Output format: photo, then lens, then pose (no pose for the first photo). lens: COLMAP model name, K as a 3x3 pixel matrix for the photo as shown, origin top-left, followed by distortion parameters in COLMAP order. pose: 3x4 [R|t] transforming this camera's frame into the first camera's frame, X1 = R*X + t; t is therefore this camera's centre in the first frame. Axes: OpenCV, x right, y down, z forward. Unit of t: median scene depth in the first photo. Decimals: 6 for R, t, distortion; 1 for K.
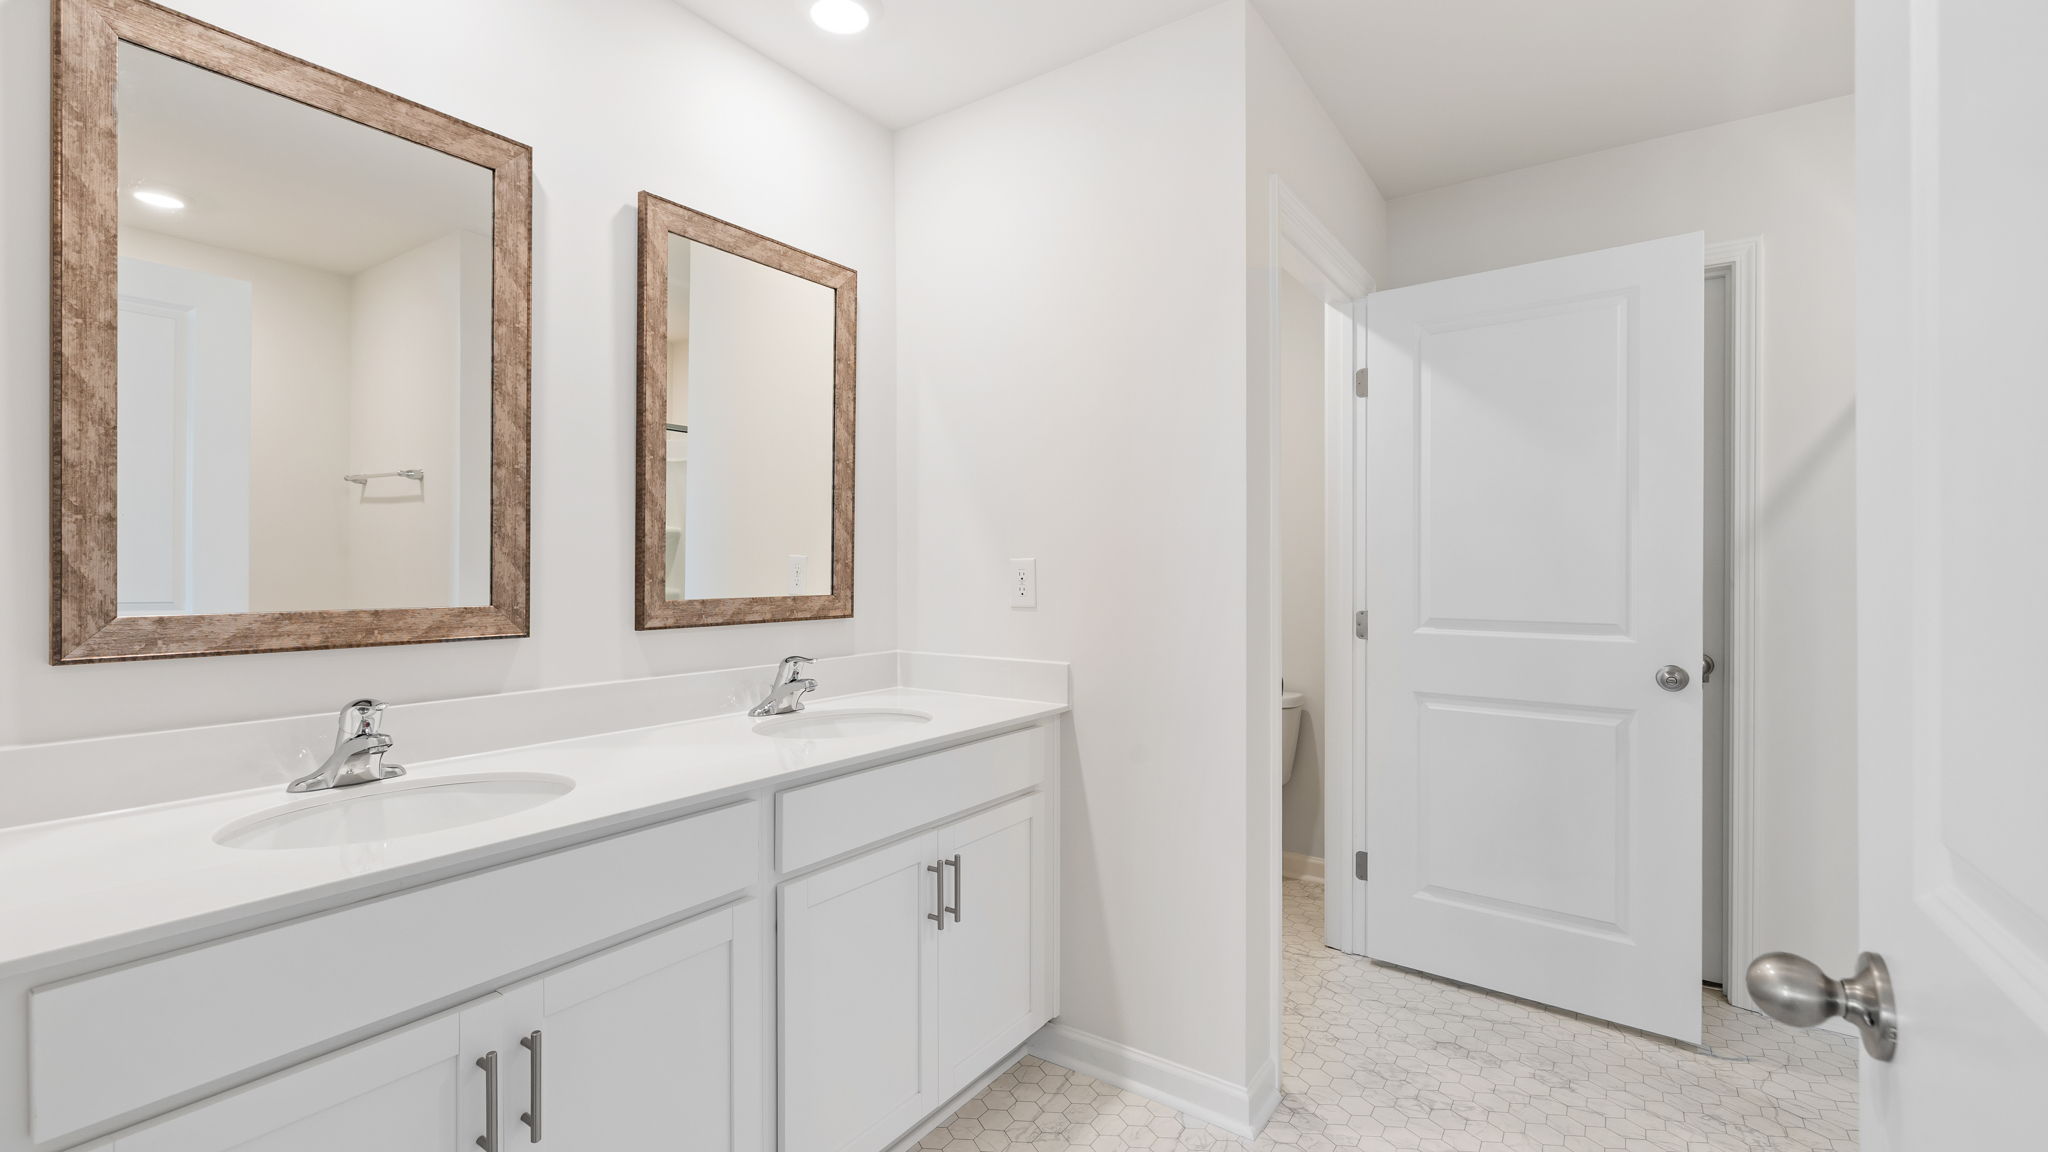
lens RADIAL K [[885.7, 0, 1024.0], [0, 885.7, 576.0], [0, 0, 1]] dist [0.001352, -0.000147]
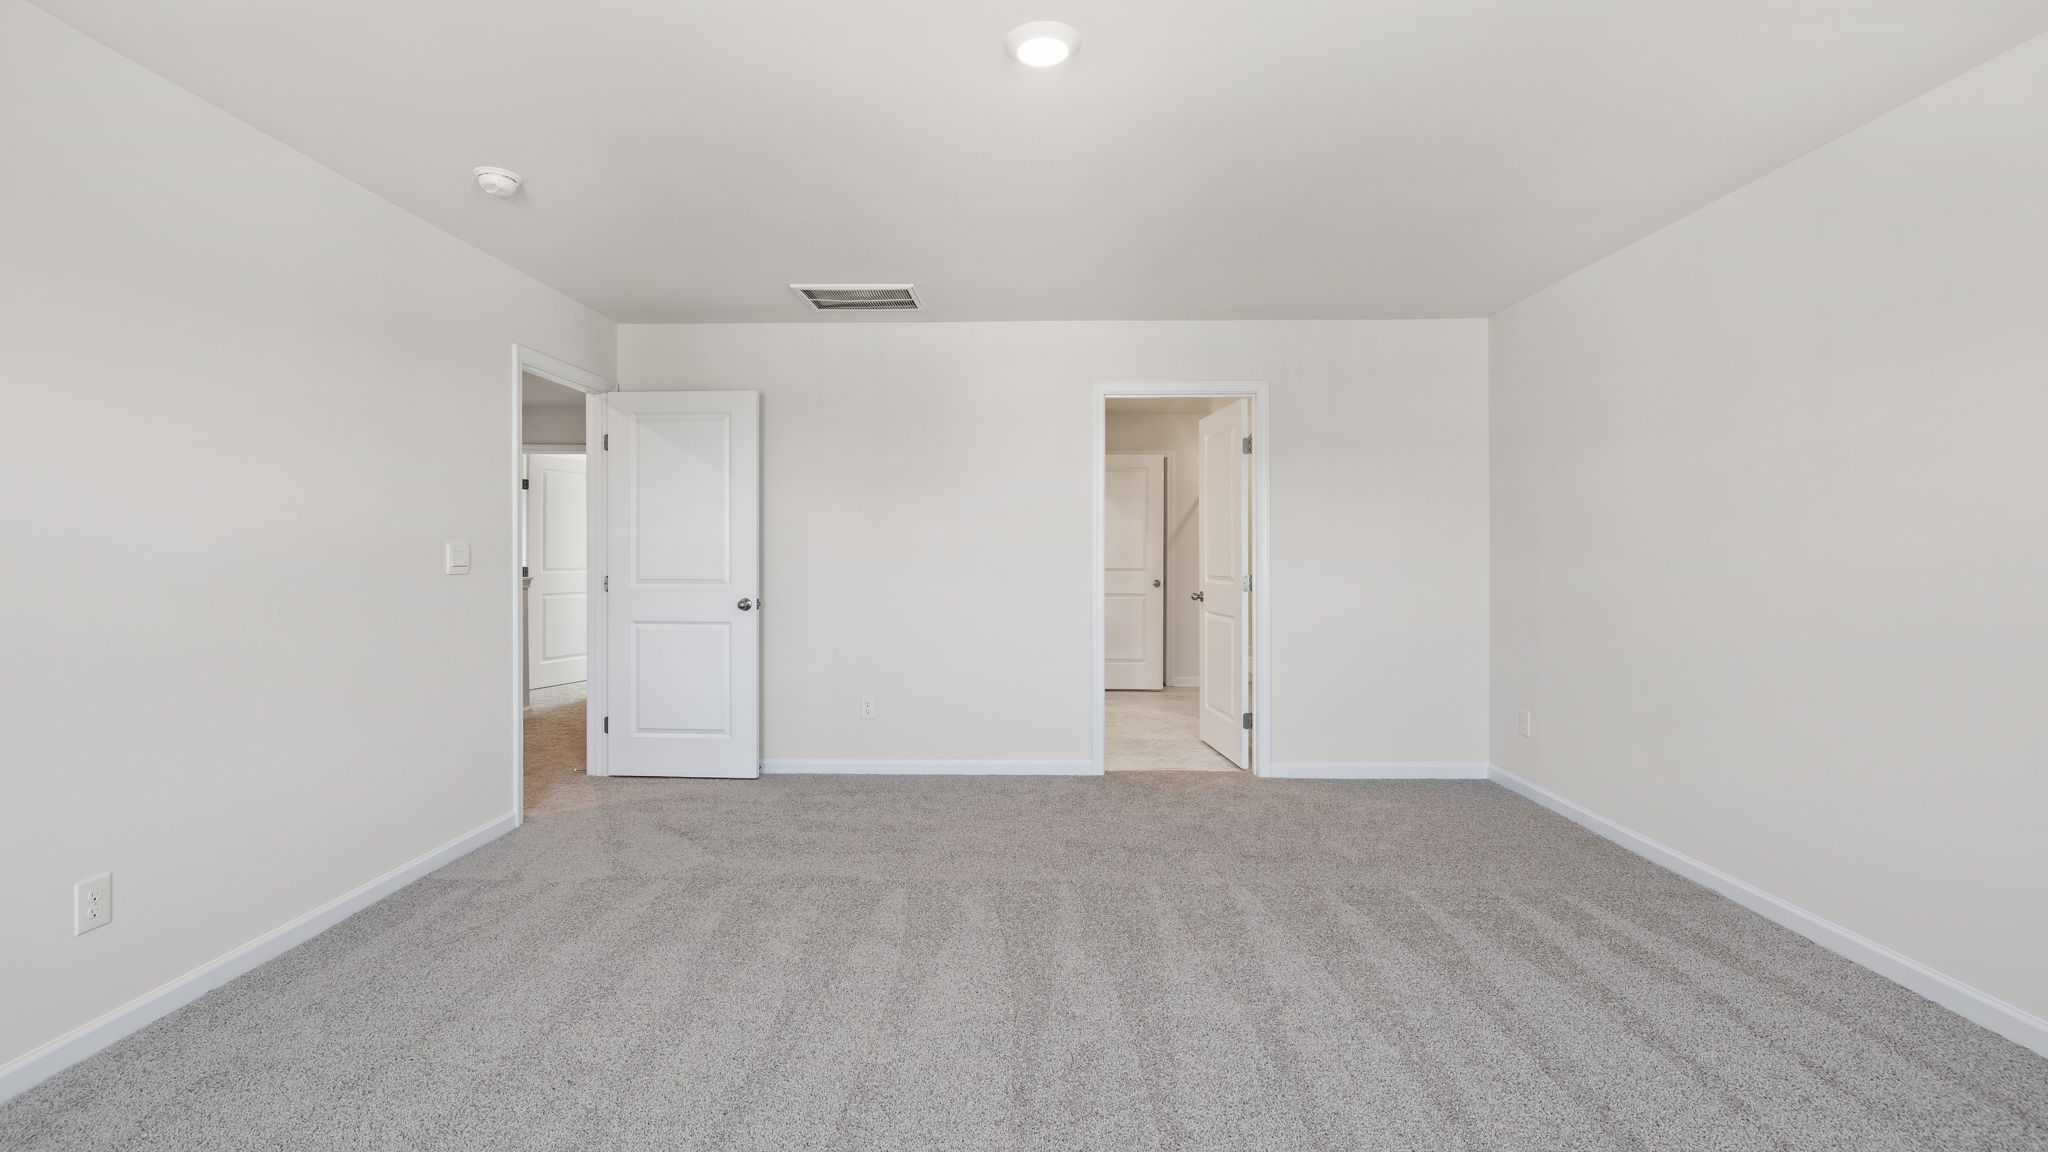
lens RADIAL K [[885.7, 0, 1024.0], [0, 885.7, 576.0], [0, 0, 1]] dist [0.001352, -0.000147]
pose [[0.855064, -0.004166, 0.518506, -1.266760], [-0.001977, 0.999934, 0.011294, 0.039183], [-0.518519, -0.010682, 0.854999, -1.422534]]
